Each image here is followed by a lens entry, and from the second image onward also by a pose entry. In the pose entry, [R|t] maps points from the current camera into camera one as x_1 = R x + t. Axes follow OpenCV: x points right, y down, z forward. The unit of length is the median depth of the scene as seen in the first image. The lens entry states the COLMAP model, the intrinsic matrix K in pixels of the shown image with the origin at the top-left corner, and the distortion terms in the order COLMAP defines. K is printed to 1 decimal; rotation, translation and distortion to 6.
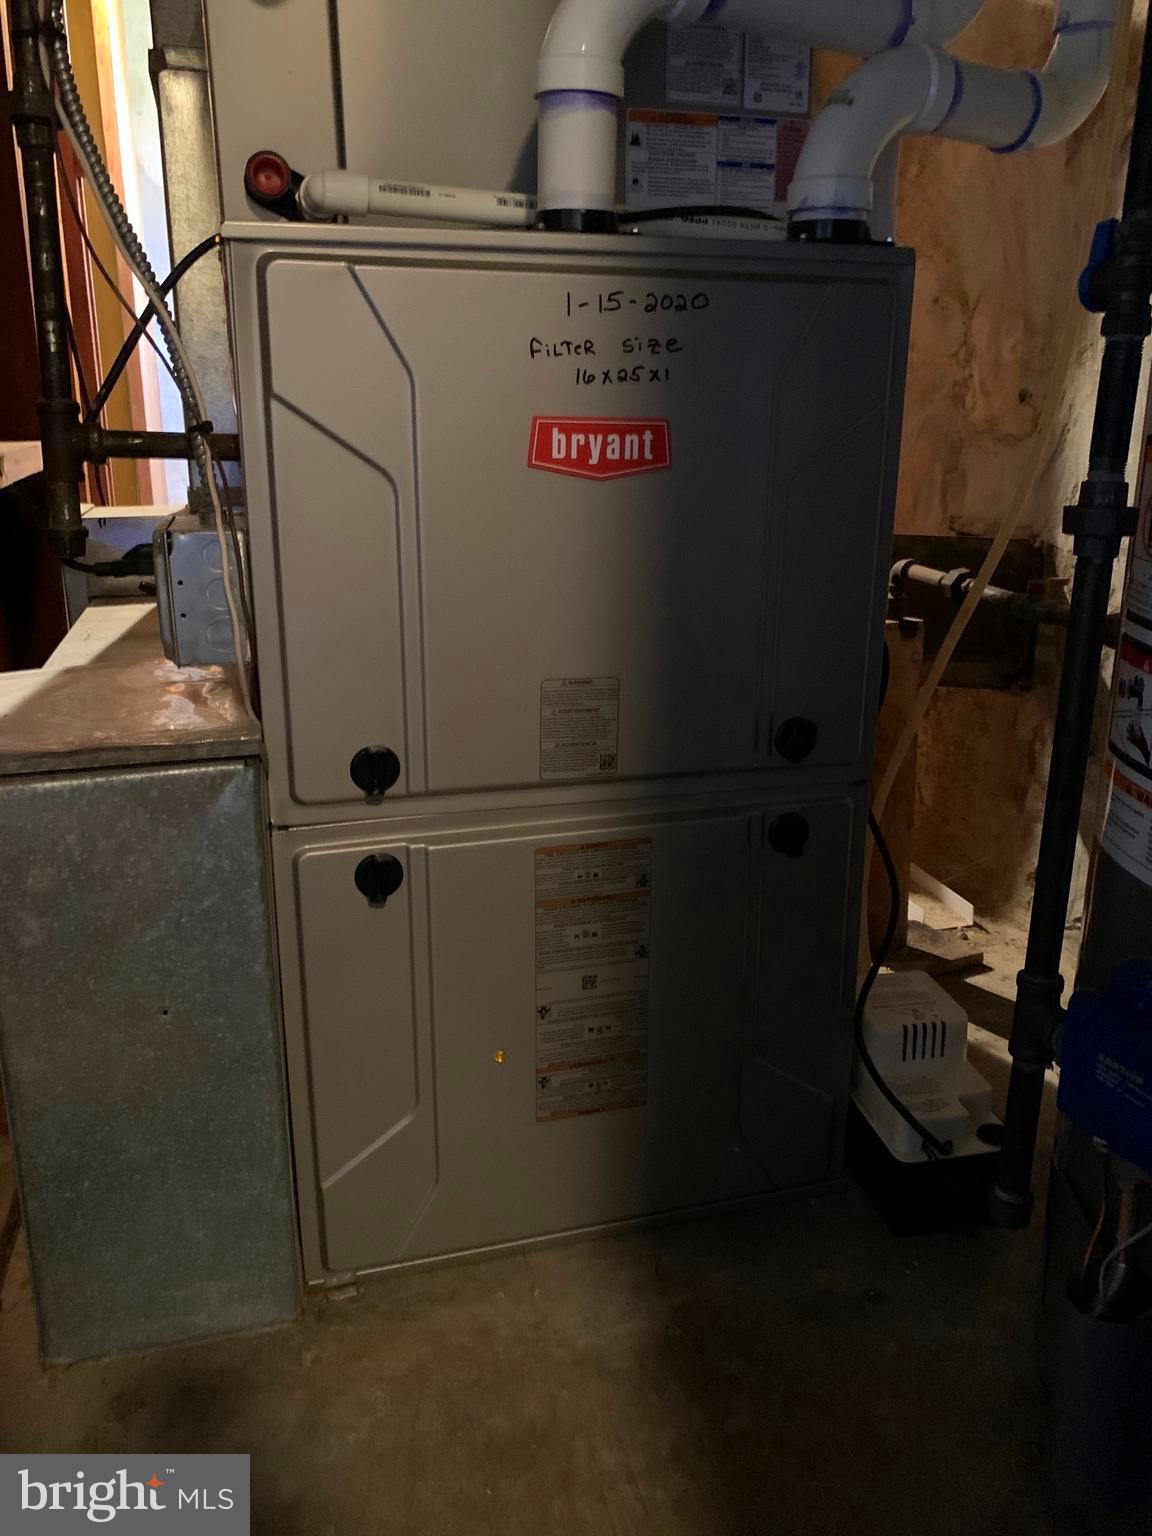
lens RADIAL K [[1160.9, 0, 576.0], [0, 1160.9, 768.0], [0, 0, 1]] dist [0.039514, -0.089103]
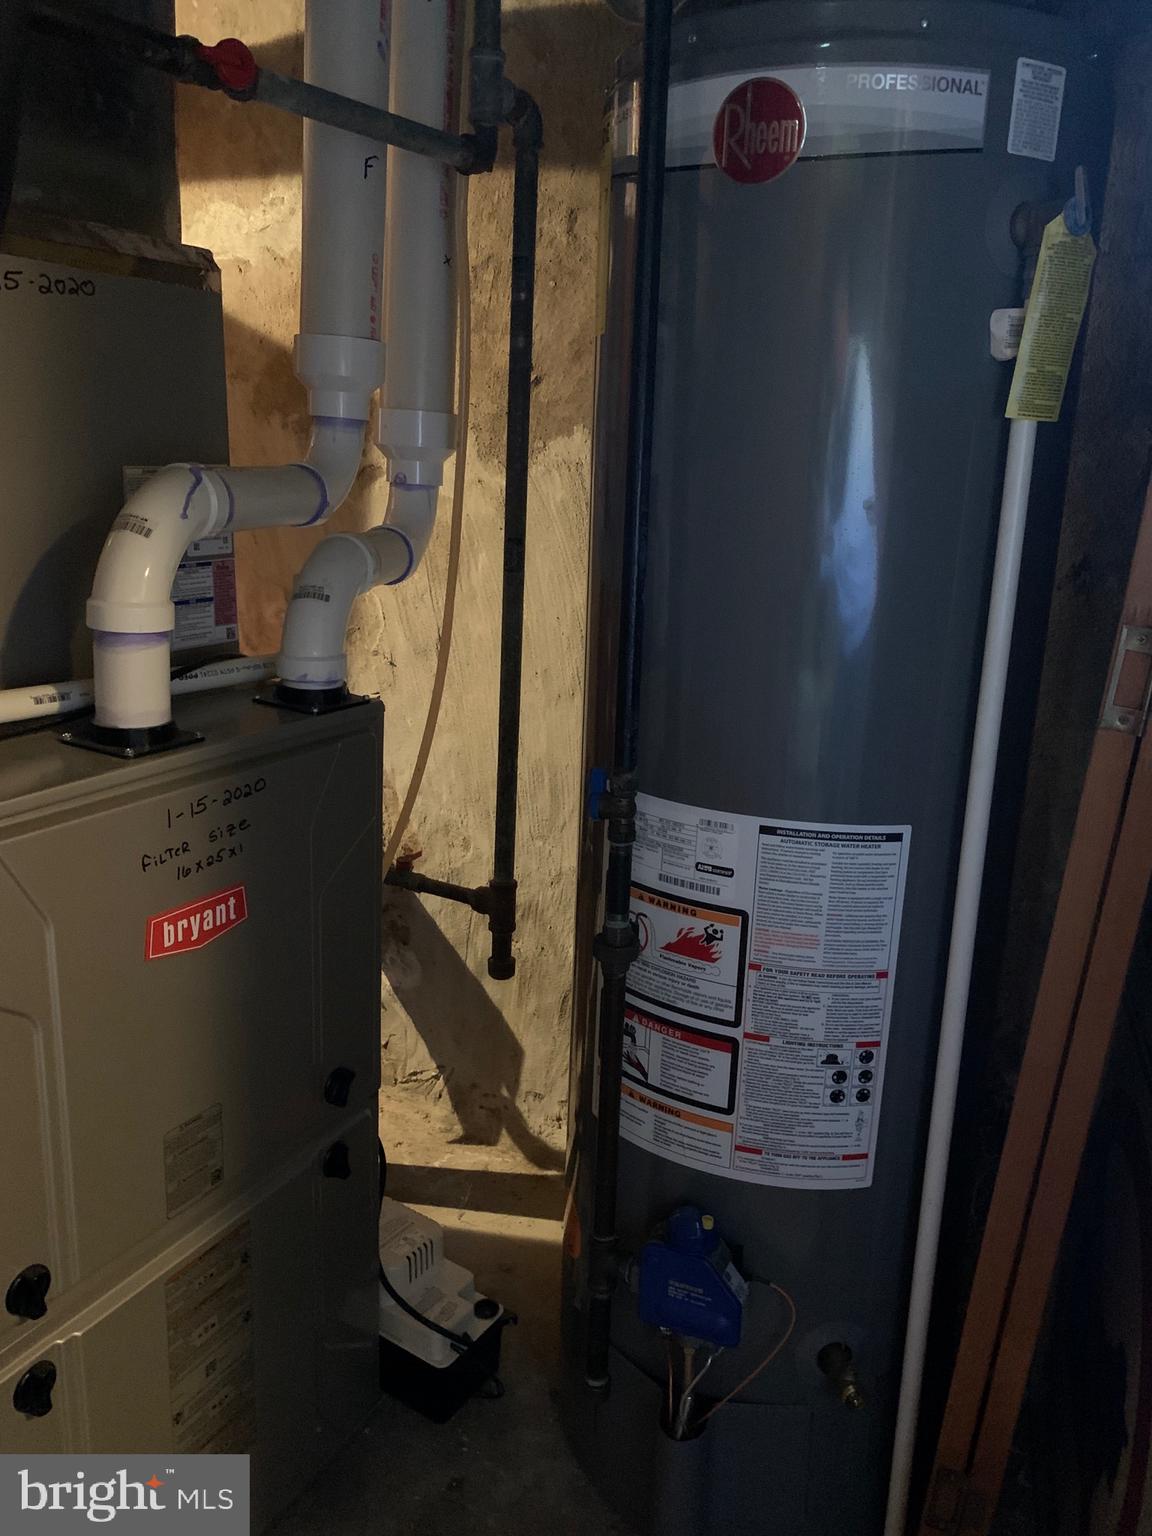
lens RADIAL K [[1185.4, 0, 576.0], [0, 1185.4, 768.0], [0, 0, 1]] dist [0.044290, -0.060987]
pose [[0.696153, -0.168650, 0.697802, -0.498203], [0.171107, 0.982980, 0.066871, -0.436723], [-0.697204, 0.072846, 0.713162, -0.077183]]
